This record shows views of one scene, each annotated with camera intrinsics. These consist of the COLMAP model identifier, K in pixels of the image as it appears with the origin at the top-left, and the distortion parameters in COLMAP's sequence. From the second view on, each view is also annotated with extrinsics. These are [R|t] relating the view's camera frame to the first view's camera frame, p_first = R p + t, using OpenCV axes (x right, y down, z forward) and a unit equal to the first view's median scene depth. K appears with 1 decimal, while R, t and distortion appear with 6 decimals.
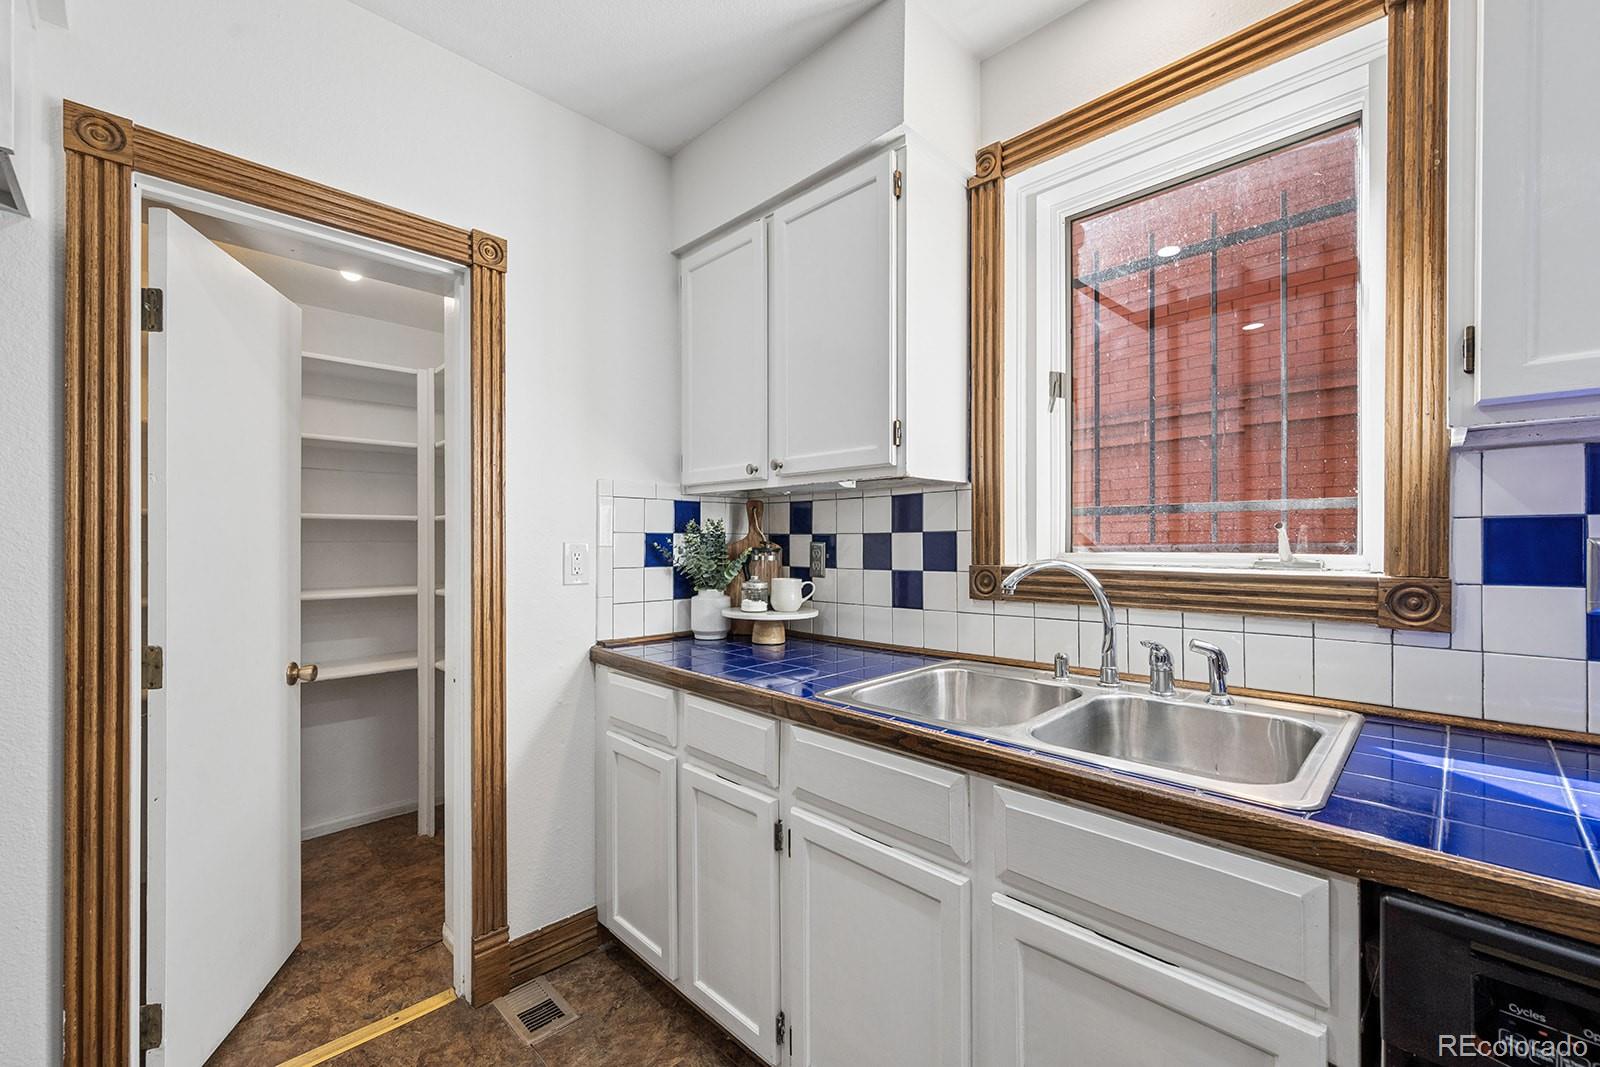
lens RADIAL K [[659.9, 0, 796.9], [0, 659.9, 544.4], [0, 0, 1]] dist [-0.000031, -0.000029]
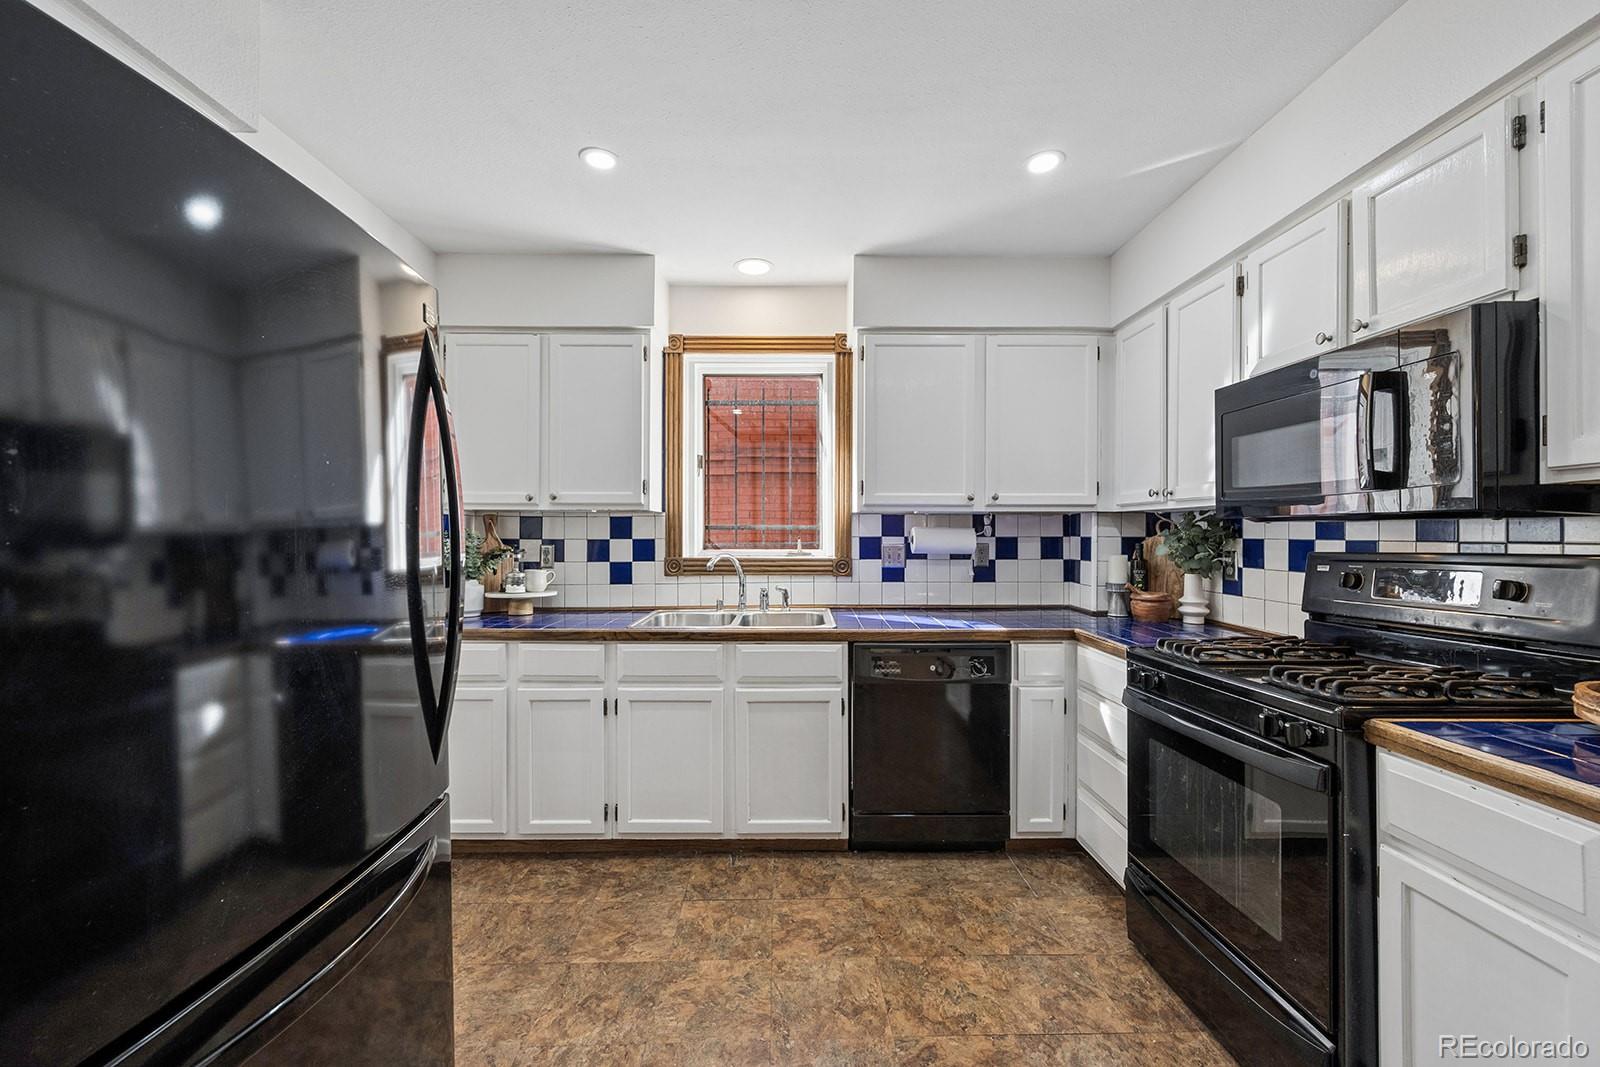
lens RADIAL K [[635.6, 0, 796.3], [0, 635.6, 531.6], [0, 0, 1]] dist [-0.001383, -0.000369]
pose [[0.708490, 0.005180, 0.705702, -0.752977], [0.001610, 0.999959, -0.008956, -0.025178], [-0.705719, 0.007482, 0.708452, -0.526957]]
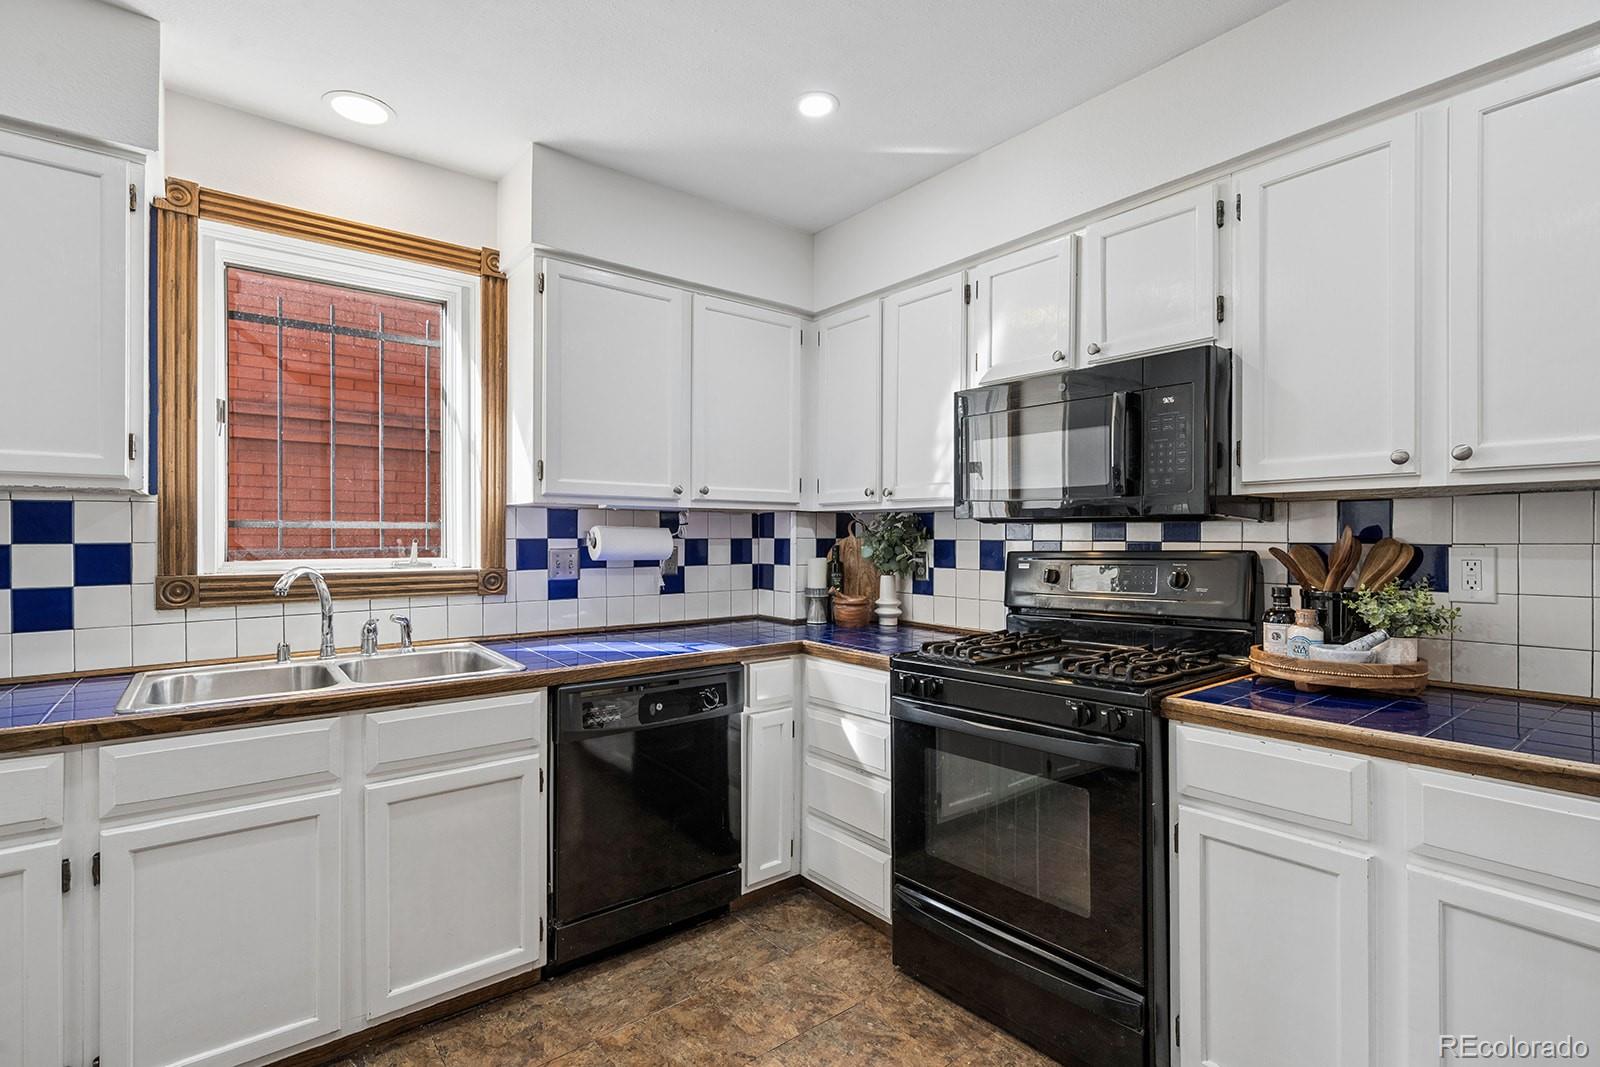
lens RADIAL K [[743.7, 0, 803.7], [0, 743.7, 537.8], [0, 0, 1]] dist [0.000736, 0.000351]
pose [[0.119534, 0.001173, 0.992829, -0.788092], [0.004474, 0.999989, -0.001720, -0.023106], [-0.992820, 0.004648, 0.119527, -0.131930]]
